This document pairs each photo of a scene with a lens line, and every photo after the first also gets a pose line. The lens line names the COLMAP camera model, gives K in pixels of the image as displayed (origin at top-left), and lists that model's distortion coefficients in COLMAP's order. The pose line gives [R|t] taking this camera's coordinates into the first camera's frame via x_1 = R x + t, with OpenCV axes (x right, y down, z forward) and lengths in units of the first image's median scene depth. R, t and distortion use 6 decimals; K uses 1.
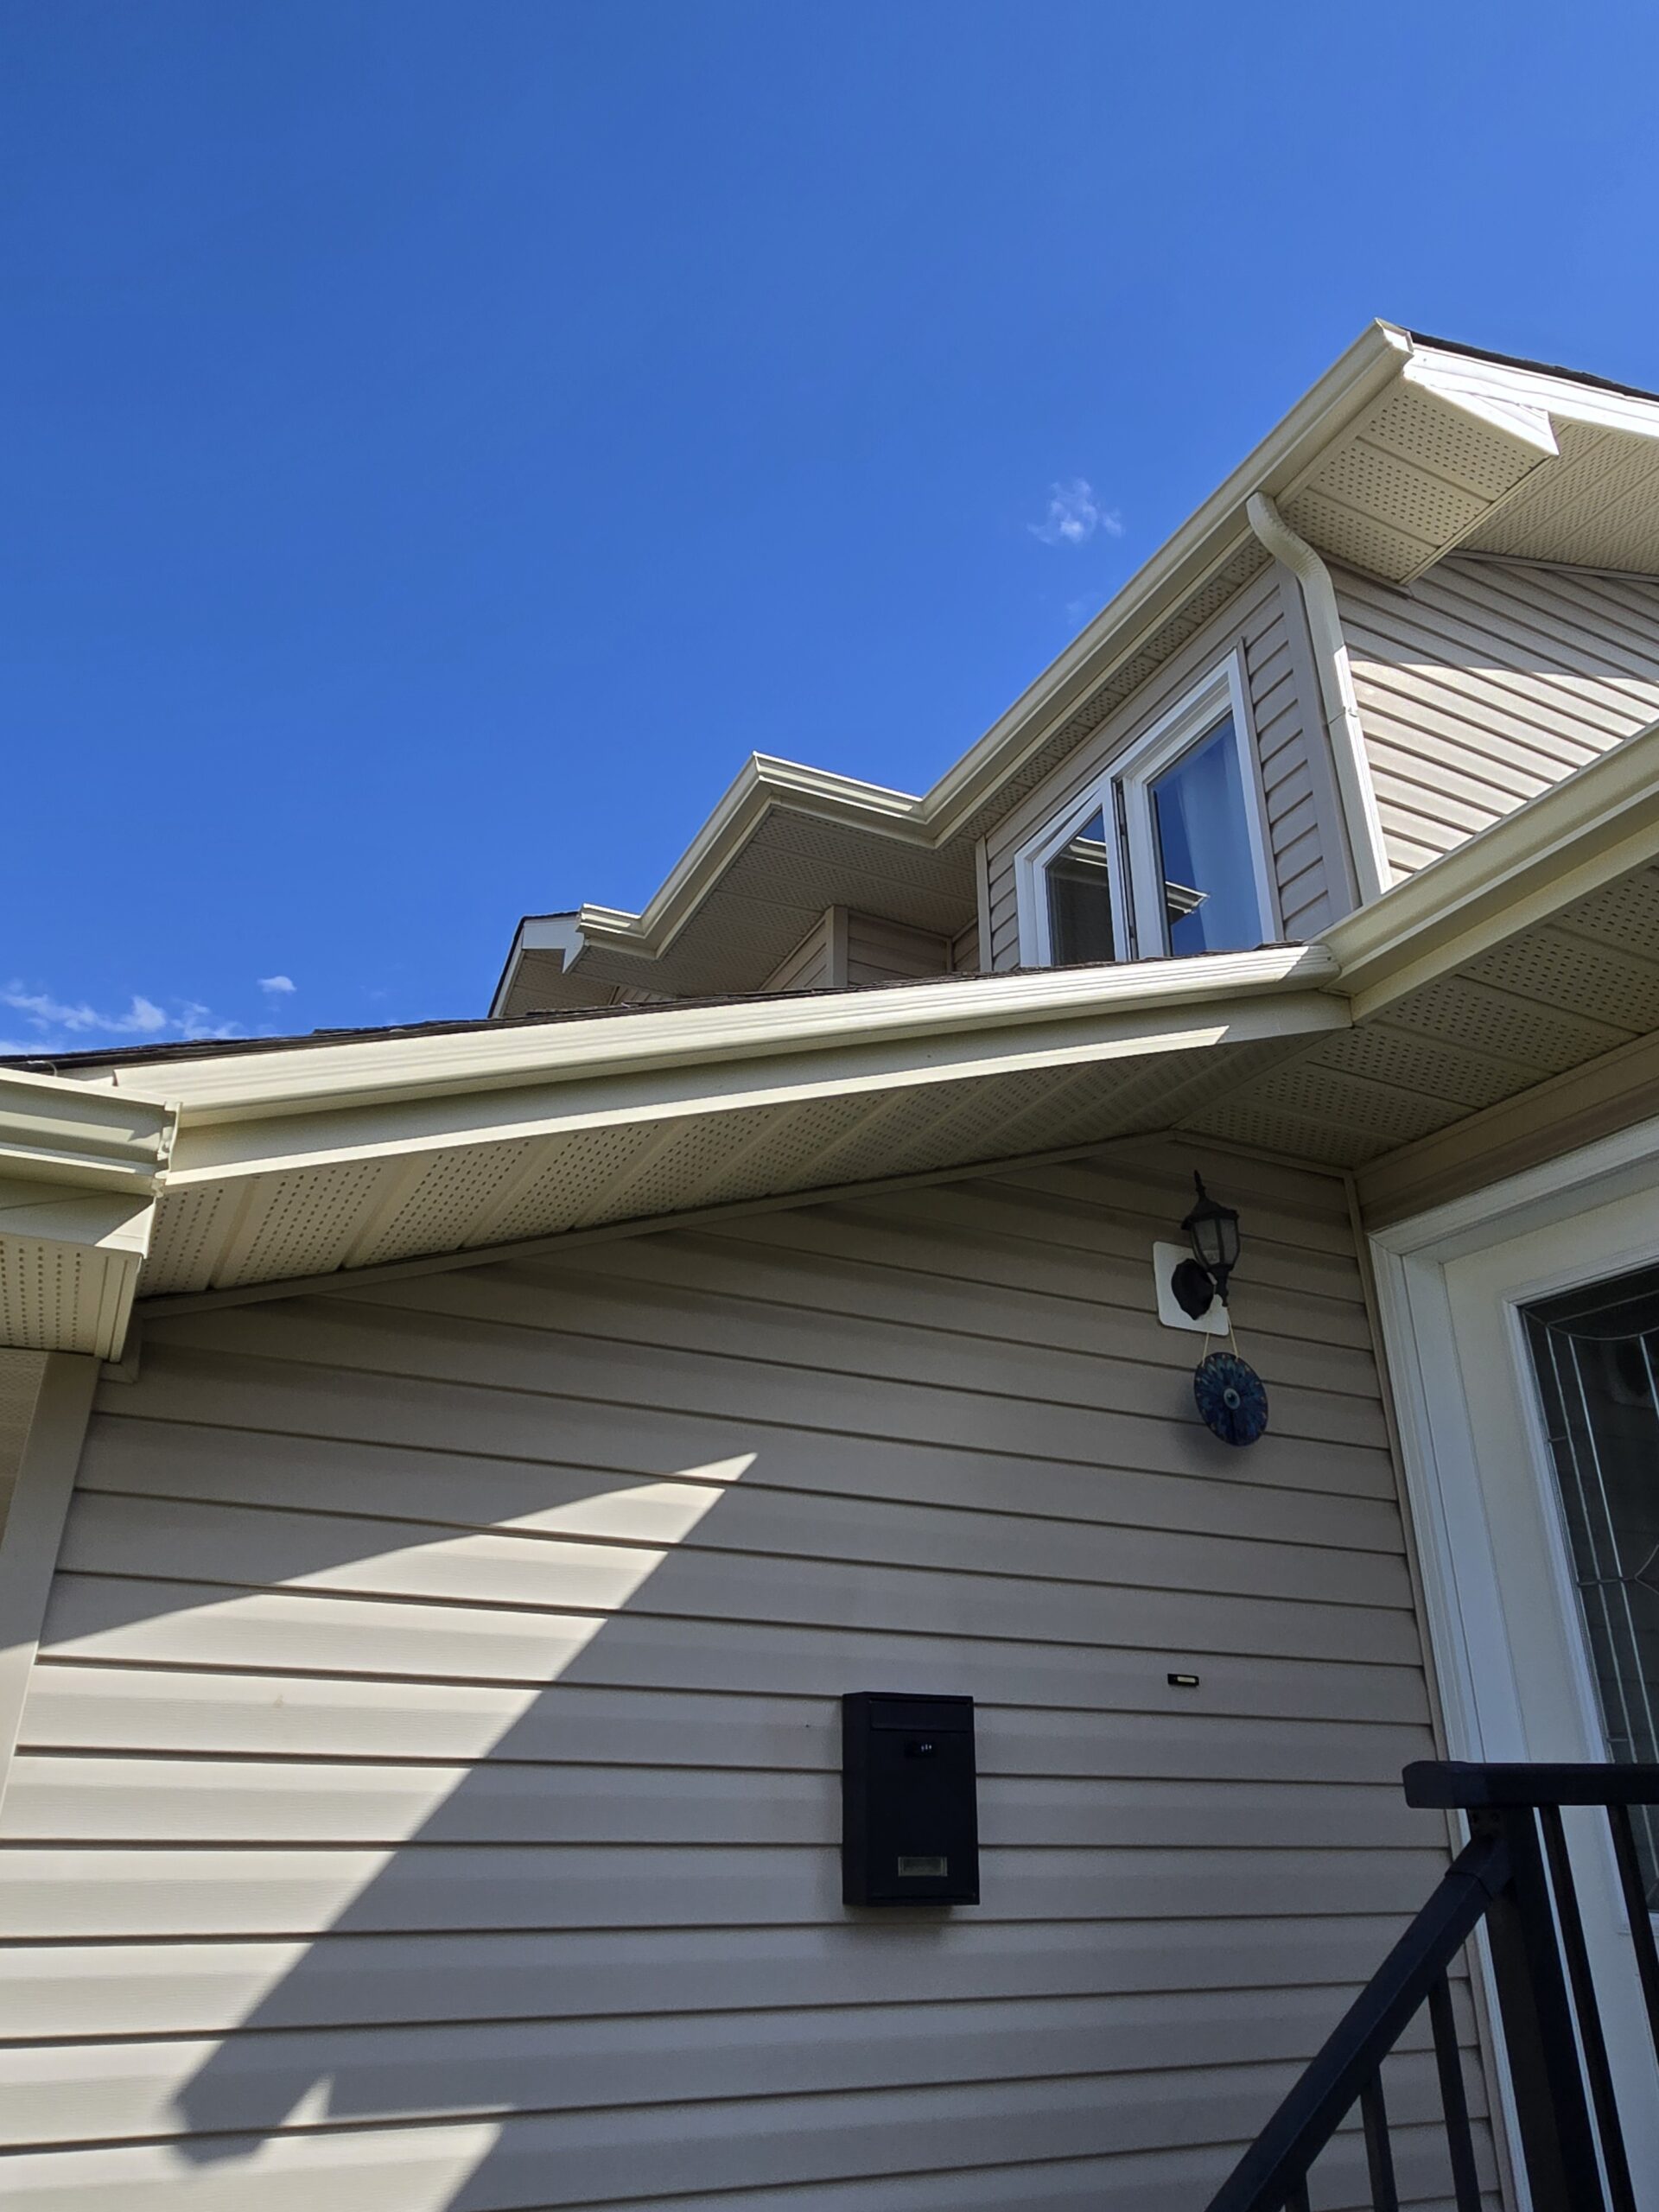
lens RADIAL K [[1434.6, 0, 818.5], [0, 1434.6, 1108.3], [0, 0, 1]] dist [-0.000996, 0.001373]
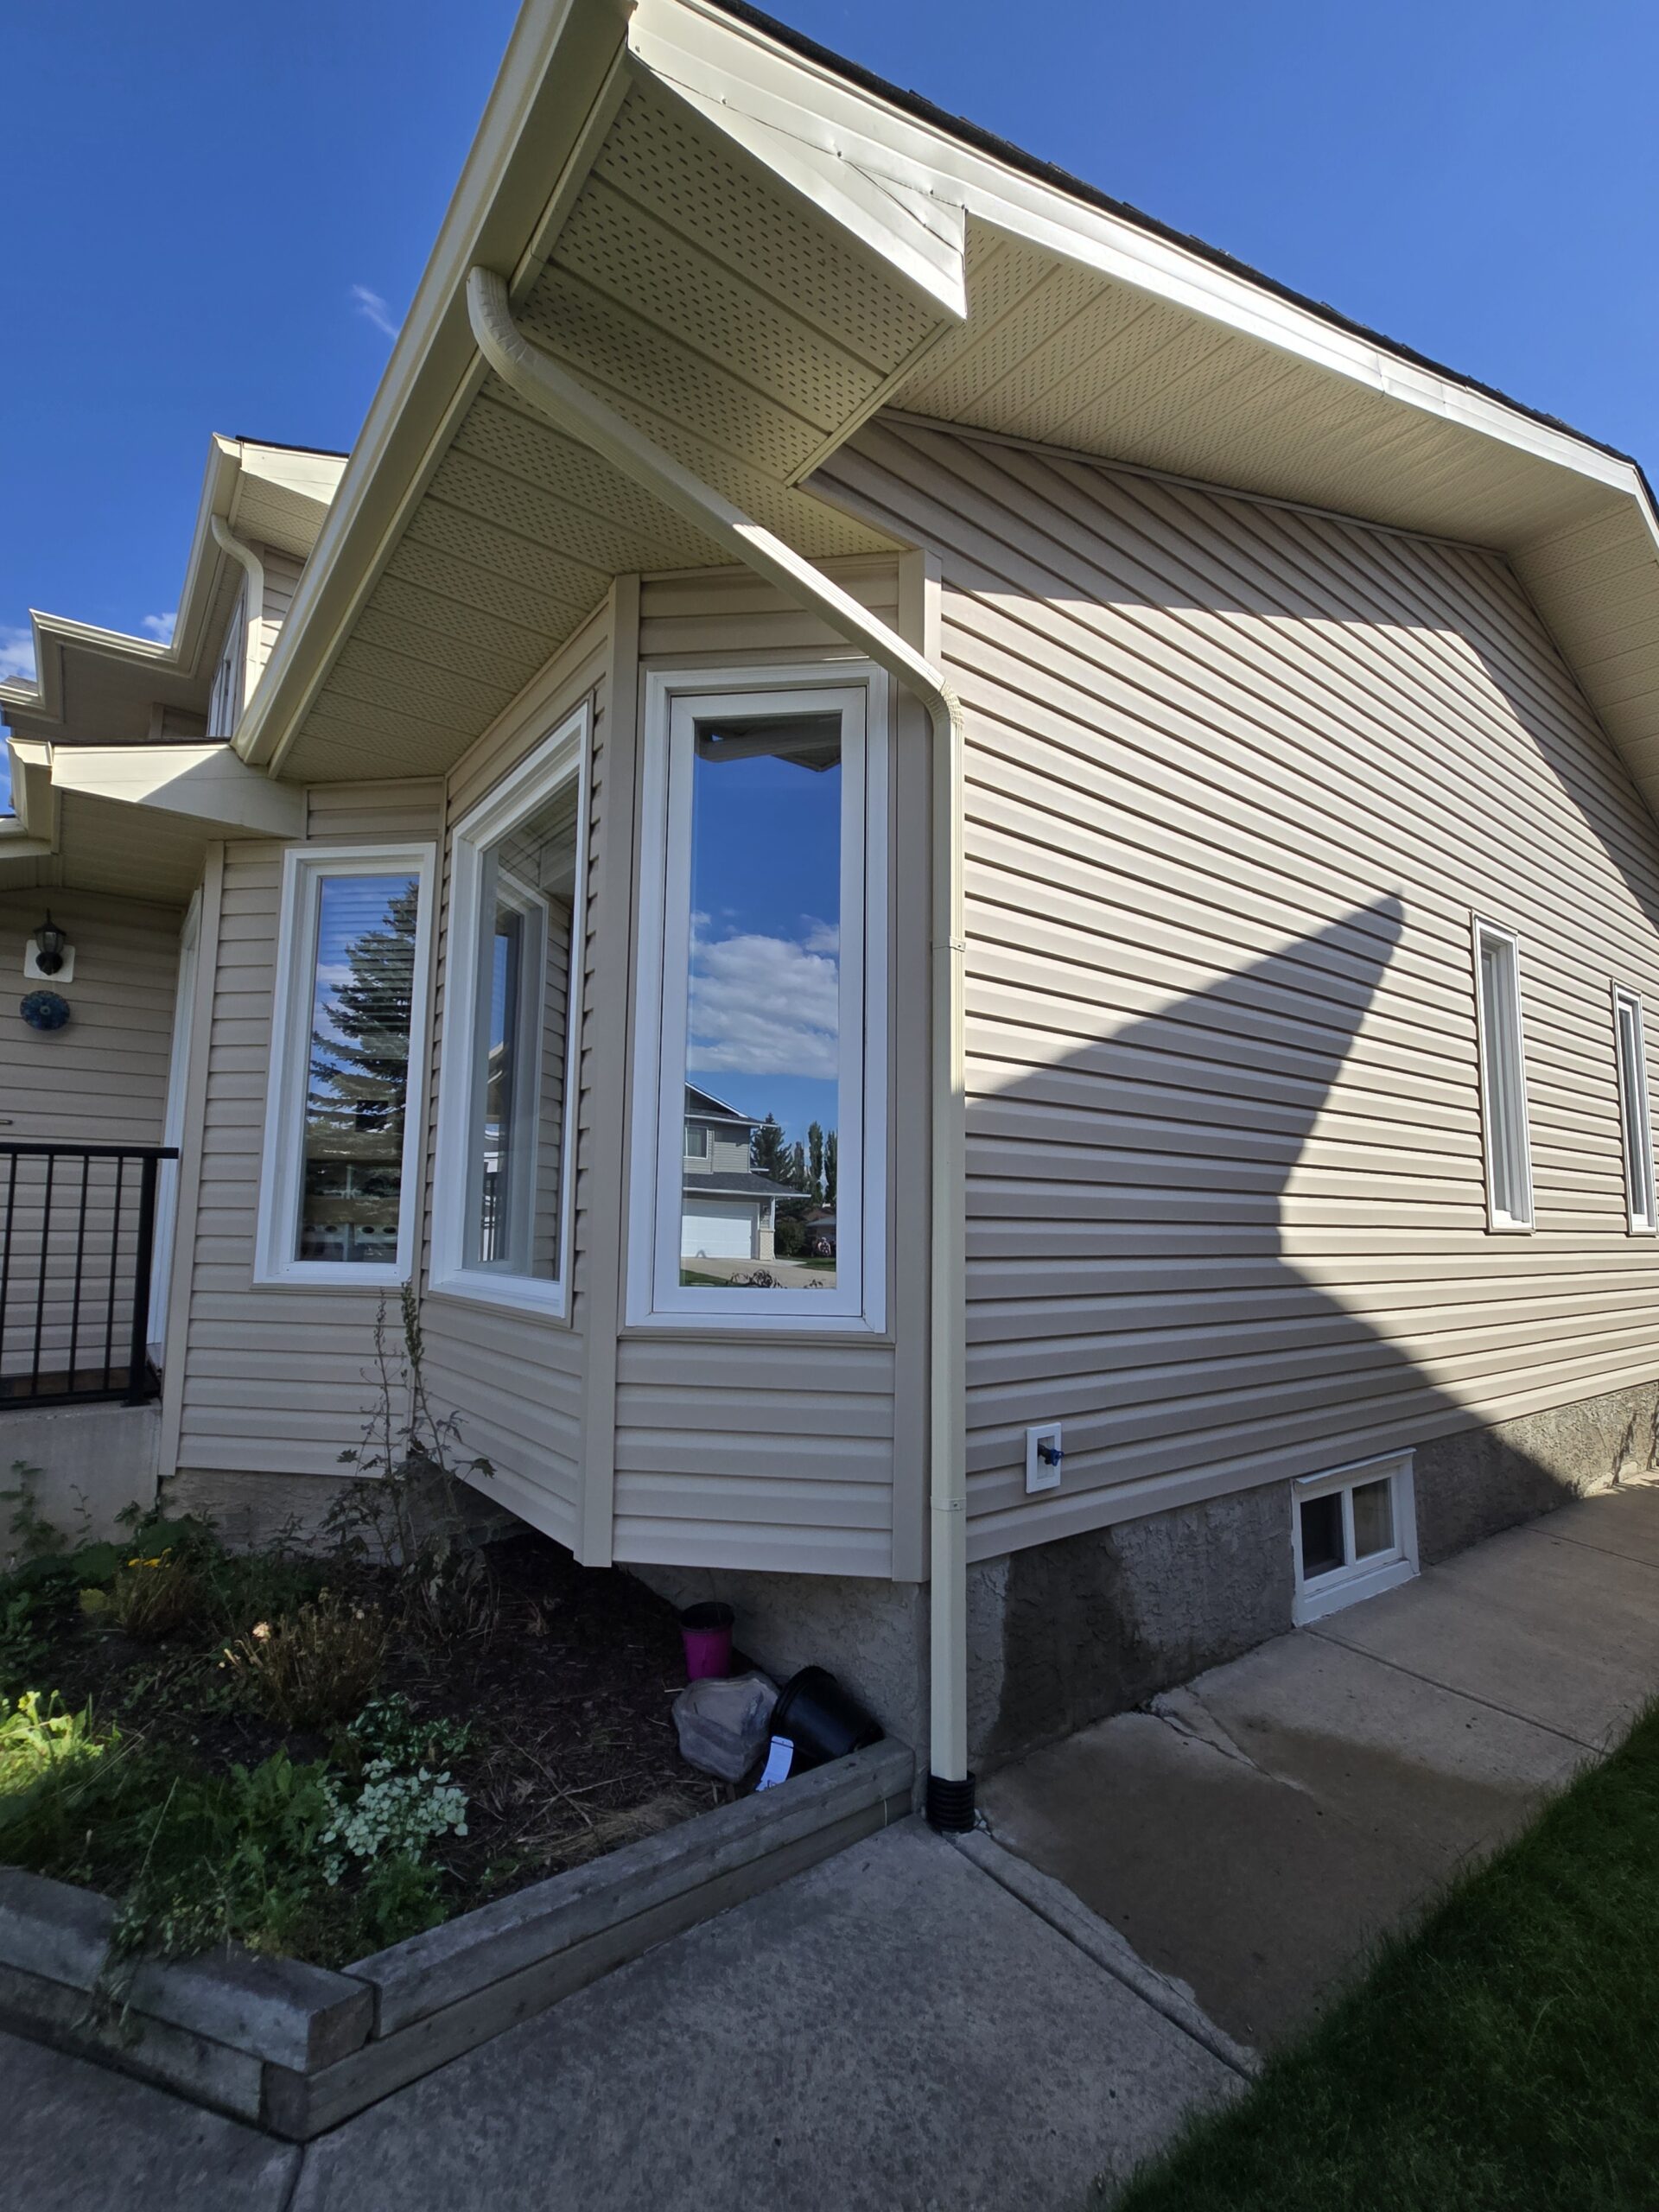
lens RADIAL K [[1005.3, 0, 829.5], [0, 1005.3, 1106.0], [0, 0, 1]] dist [-0.000544, -0.000172]
pose [[0.981971, 0.020051, 0.187966, 1.161365], [-0.080857, 0.943354, 0.321785, -0.263494], [-0.170867, -0.331182, 0.927967, -0.741299]]
